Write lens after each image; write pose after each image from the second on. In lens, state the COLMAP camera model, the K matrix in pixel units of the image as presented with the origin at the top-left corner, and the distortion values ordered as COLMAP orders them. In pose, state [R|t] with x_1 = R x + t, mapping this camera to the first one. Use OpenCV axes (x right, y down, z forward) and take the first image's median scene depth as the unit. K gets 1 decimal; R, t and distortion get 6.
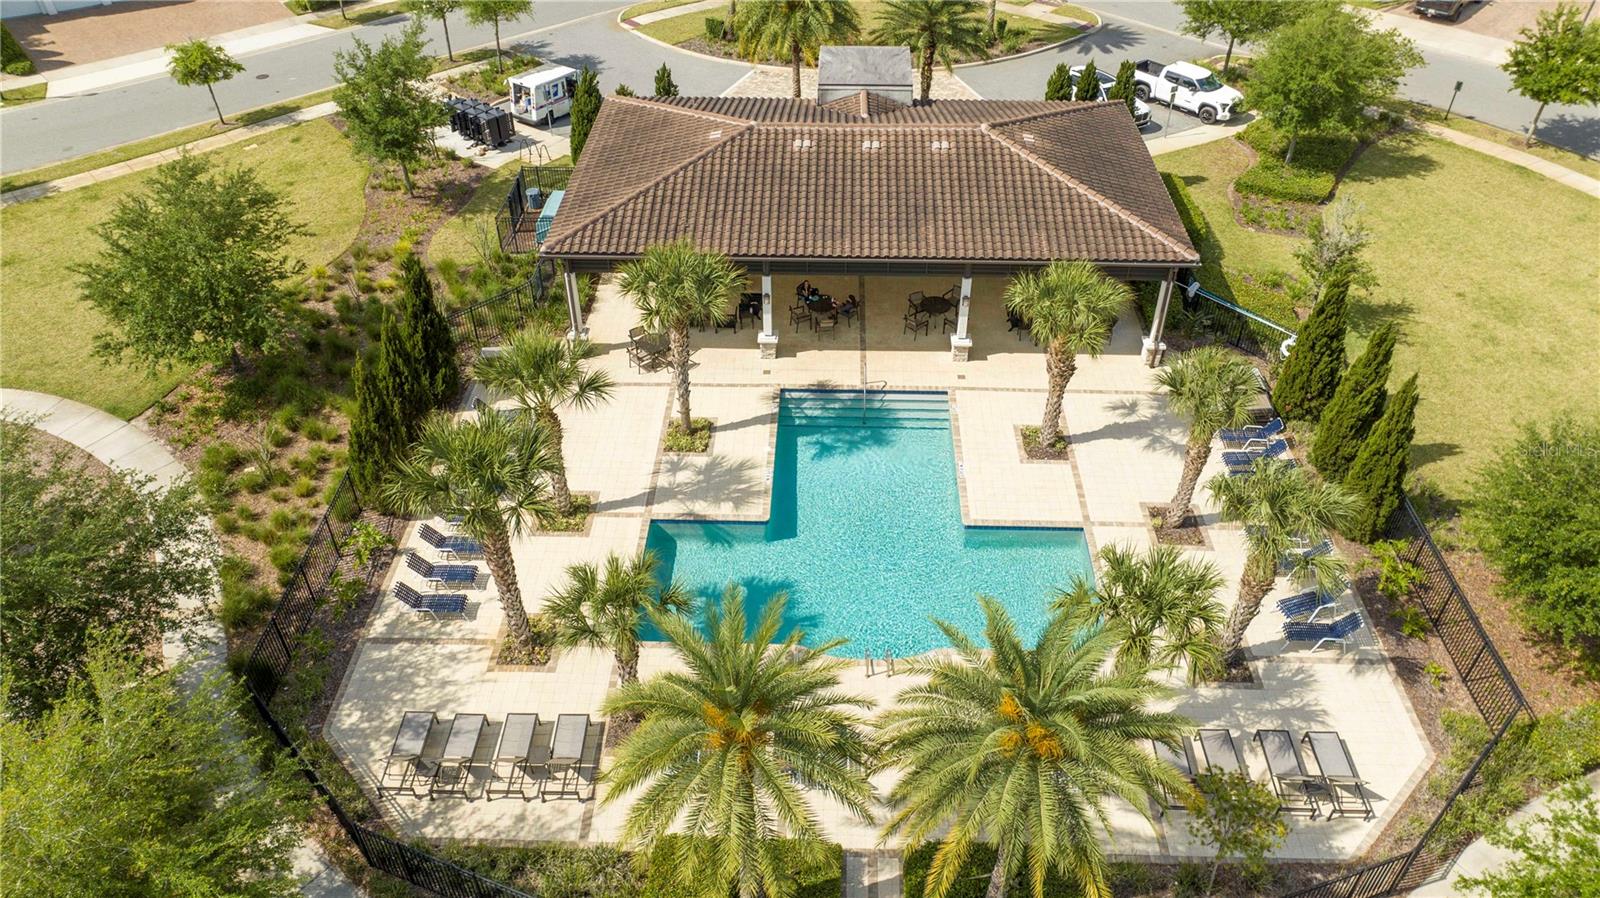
lens RADIAL K [[1122.4, 0, 802.5], [0, 1122.4, 451.9], [0, 0, 1]] dist [-0.029707, 0.023552]
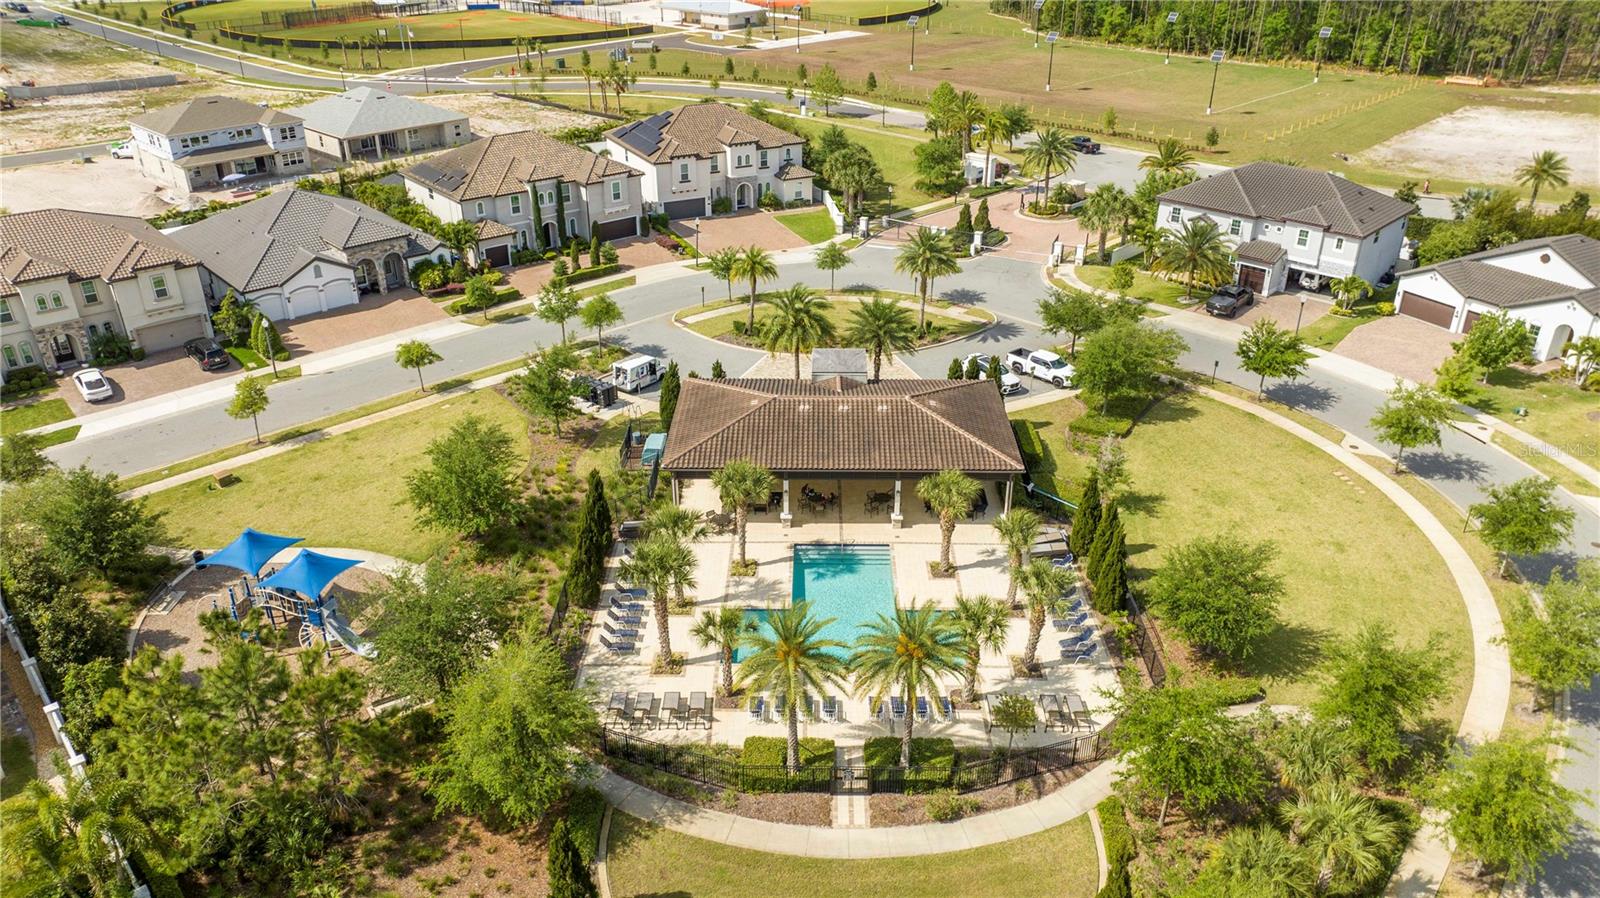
lens RADIAL K [[1122.4, 0, 800.9], [0, 1122.4, 450.6], [0, 0, 1]] dist [-0.029707, 0.023552]
pose [[0.999814, -0.007190, 0.017921, -0.038314], [0.010741, 0.978349, -0.206683, 0.159458], [-0.016047, 0.206837, 0.978244, -0.728115]]
